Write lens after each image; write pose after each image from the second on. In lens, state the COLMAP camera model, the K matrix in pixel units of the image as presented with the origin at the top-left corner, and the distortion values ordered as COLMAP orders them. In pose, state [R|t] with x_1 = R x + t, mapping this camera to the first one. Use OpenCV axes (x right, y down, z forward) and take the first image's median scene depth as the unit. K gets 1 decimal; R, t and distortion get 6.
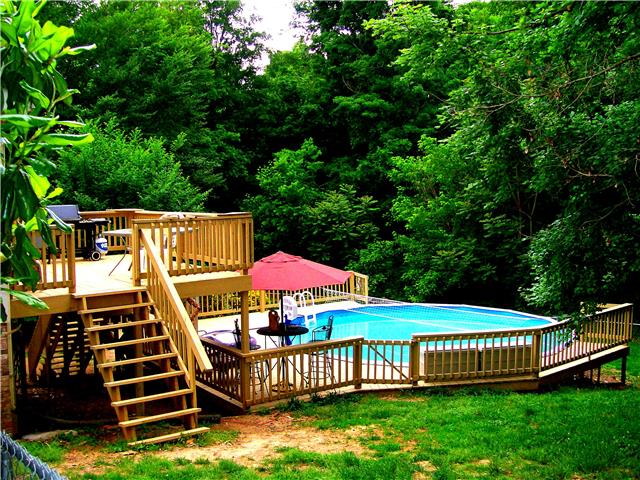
lens RADIAL K [[695.3, 0, 320.0], [0, 695.3, 240.0], [0, 0, 1]] dist [-0.155394, 0.049398]
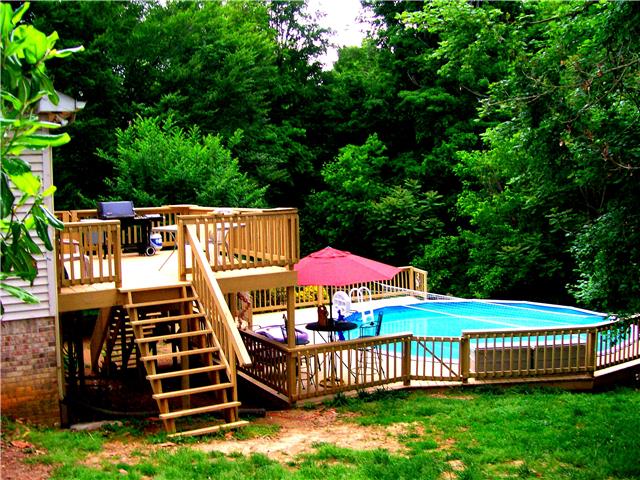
lens RADIAL K [[695.3, 0, 320.0], [0, 695.3, 240.0], [0, 0, 1]] dist [-0.155394, 0.049398]
pose [[0.994676, -0.000362, -0.103046, 0.031784], [0.001057, 0.999977, 0.006686, -0.000224], [0.103042, -0.006760, 0.994654, 0.002996]]
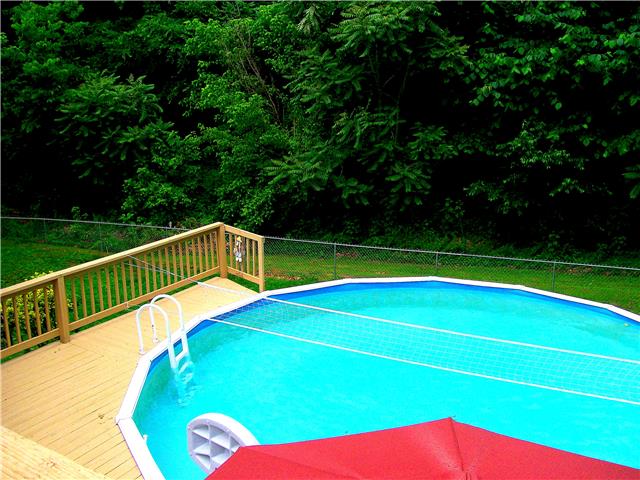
lens RADIAL K [[695.3, 0, 320.0], [0, 695.3, 240.0], [0, 0, 1]] dist [-0.155394, 0.049398]
pose [[0.925769, -0.086851, 0.367979, -0.139448], [0.017528, 0.982071, 0.187692, -0.070792], [-0.377683, -0.167310, 0.910694, 0.860133]]
